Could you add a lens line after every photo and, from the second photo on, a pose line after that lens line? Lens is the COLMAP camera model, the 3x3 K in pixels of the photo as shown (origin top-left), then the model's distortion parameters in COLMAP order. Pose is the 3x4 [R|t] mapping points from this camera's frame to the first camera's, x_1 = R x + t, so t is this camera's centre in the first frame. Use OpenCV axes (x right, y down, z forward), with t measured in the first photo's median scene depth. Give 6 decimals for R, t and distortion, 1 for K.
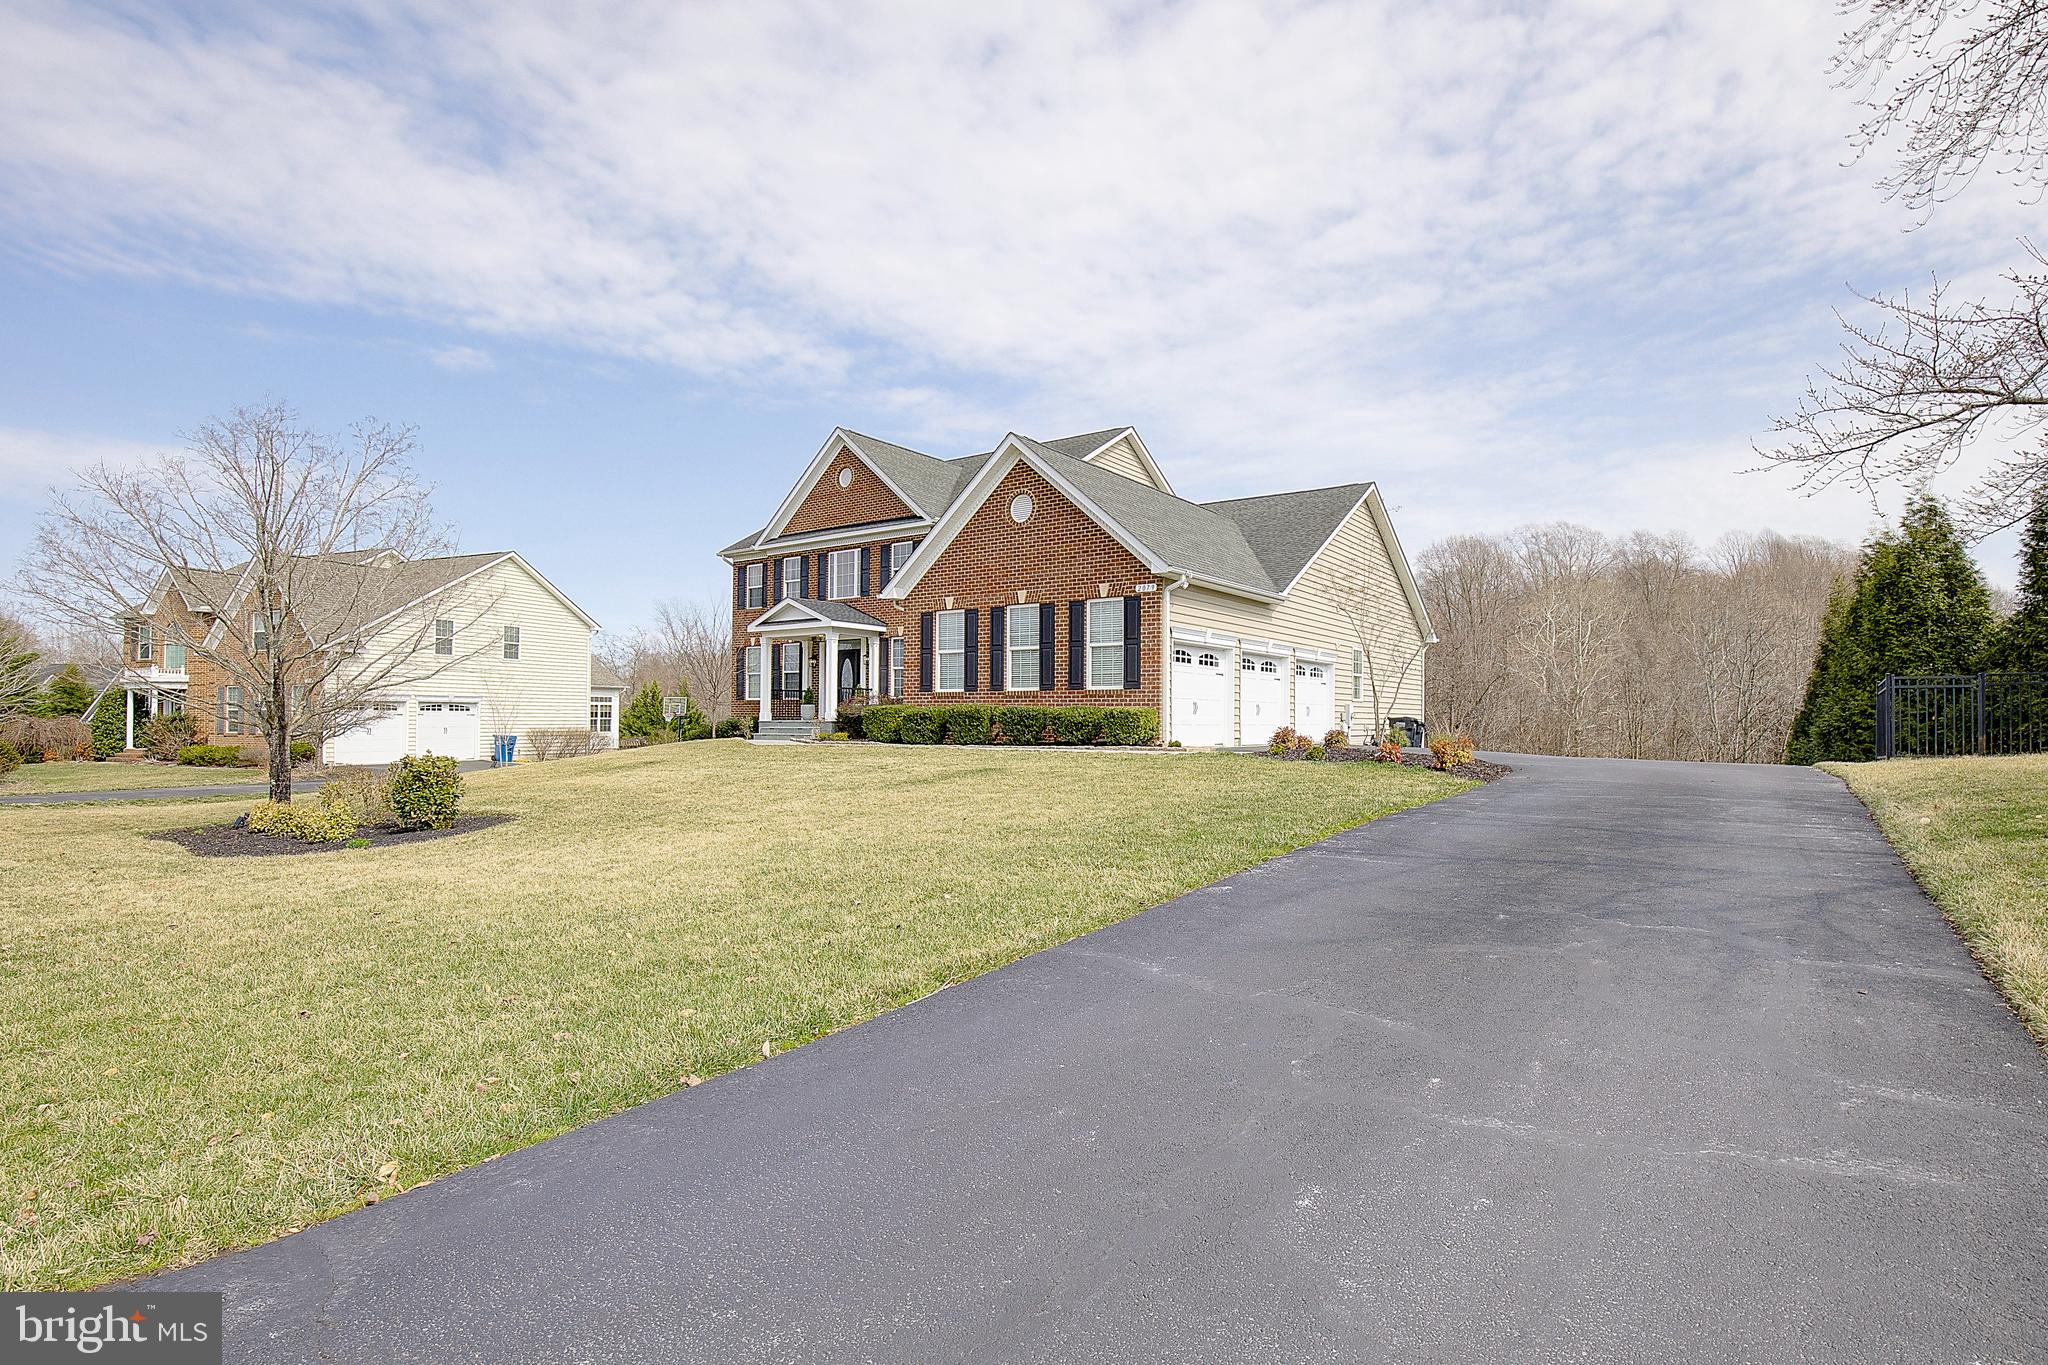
lens RADIAL K [[944.9, 0, 1023.3], [0, 944.9, 695.1], [0, 0, 1]] dist [-0.033237, 0.005606]
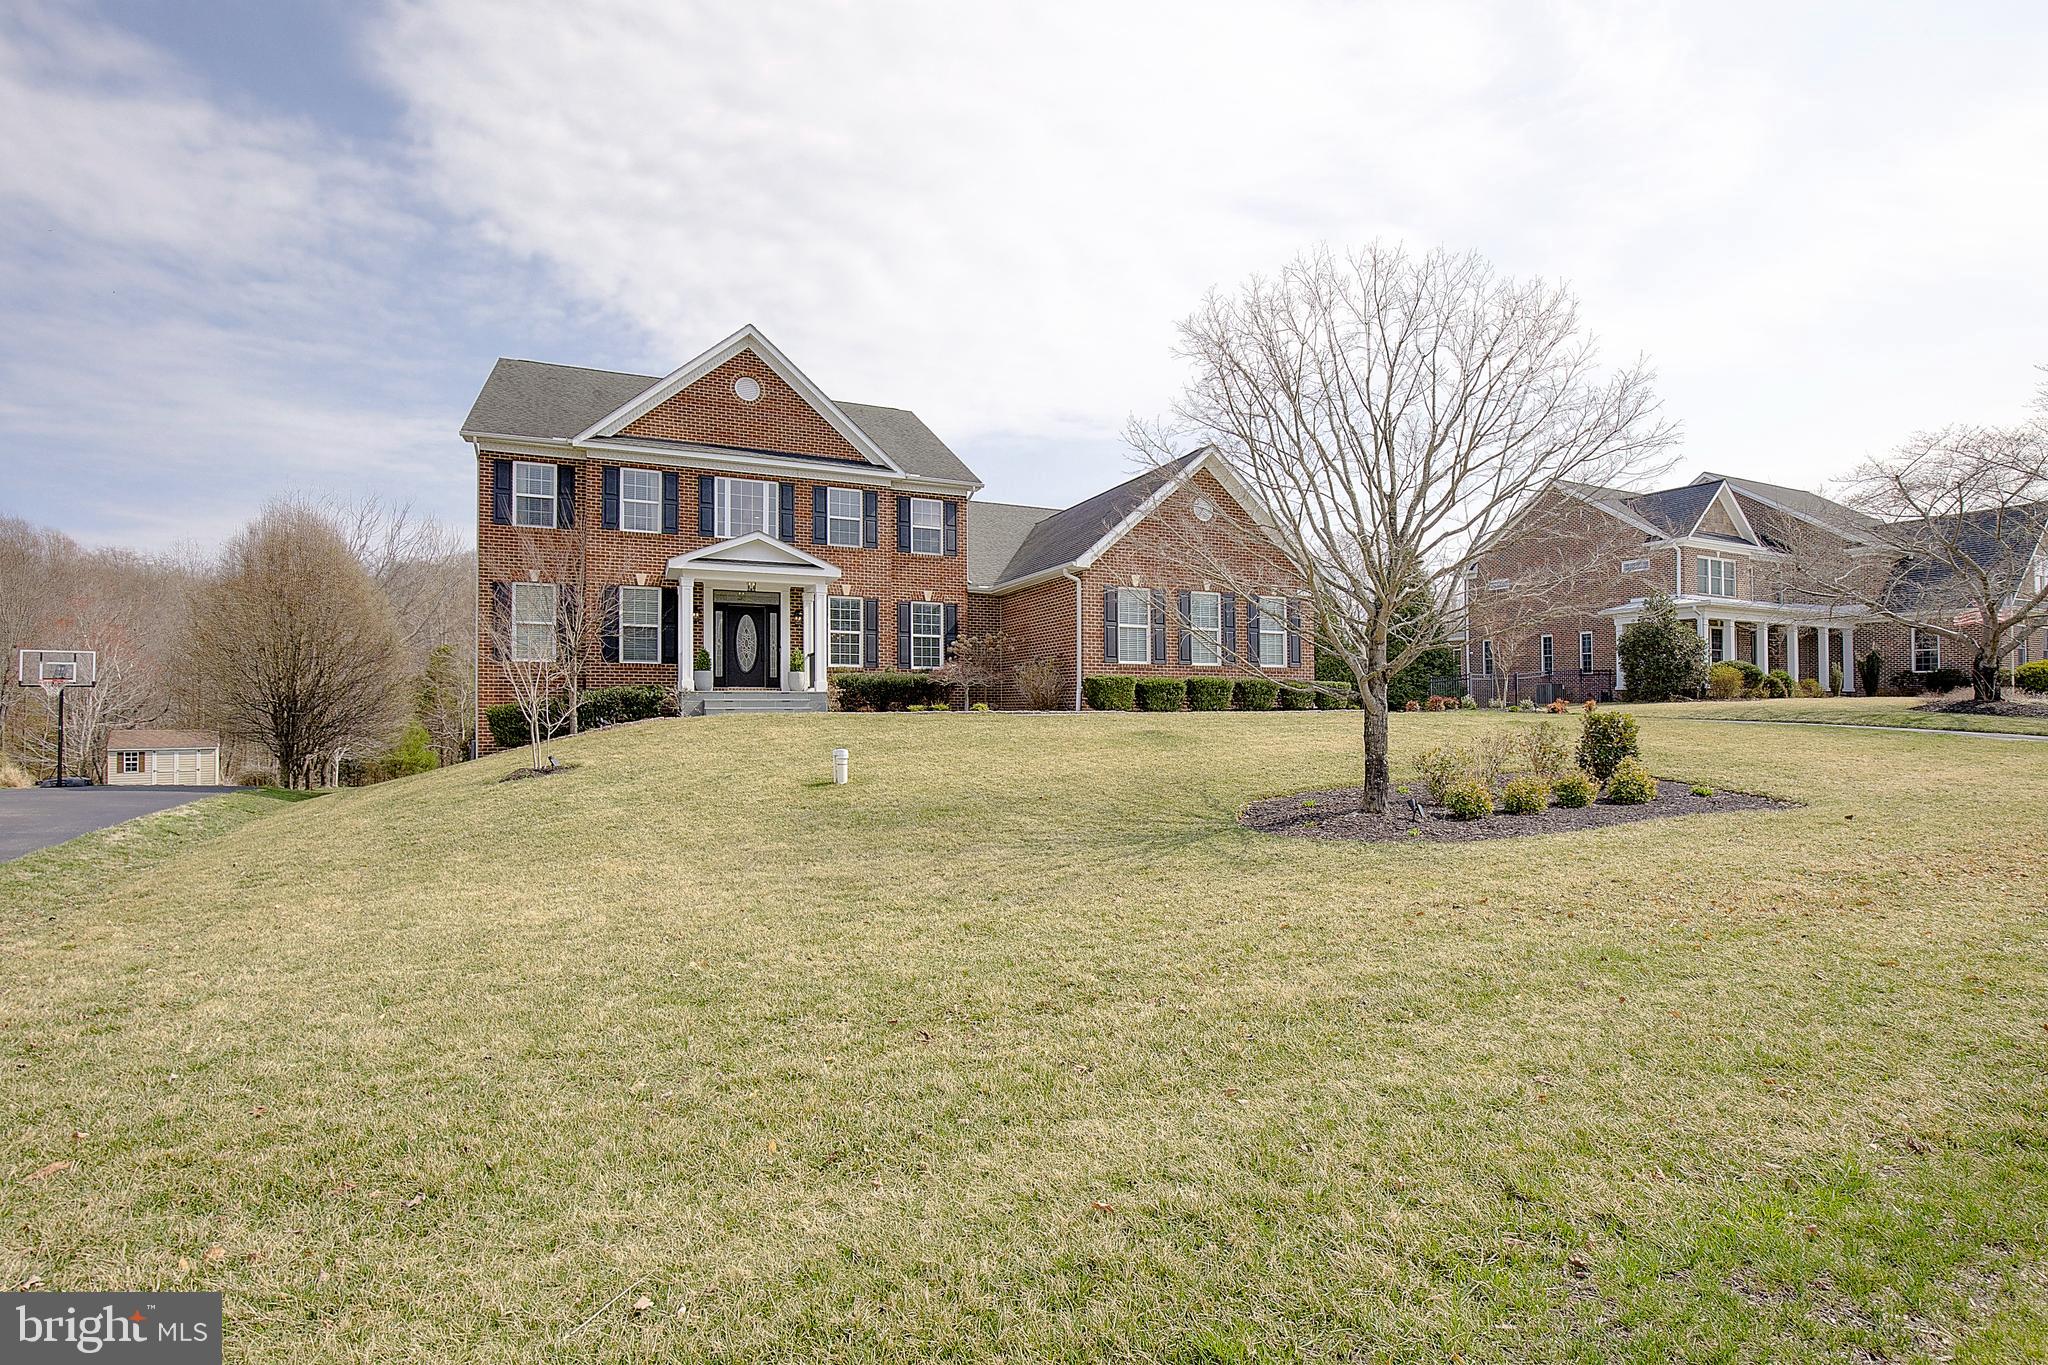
lens RADIAL K [[944.9, 0, 1064.2], [0, 944.9, 695.2], [0, 0, 1]] dist [-0.033237, 0.005606]
pose [[0.507099, 0.001446, 0.861887, -0.669891], [-0.016854, 0.999824, 0.008239, 0.016026], [-0.861723, -0.018704, 0.507034, 0.332773]]
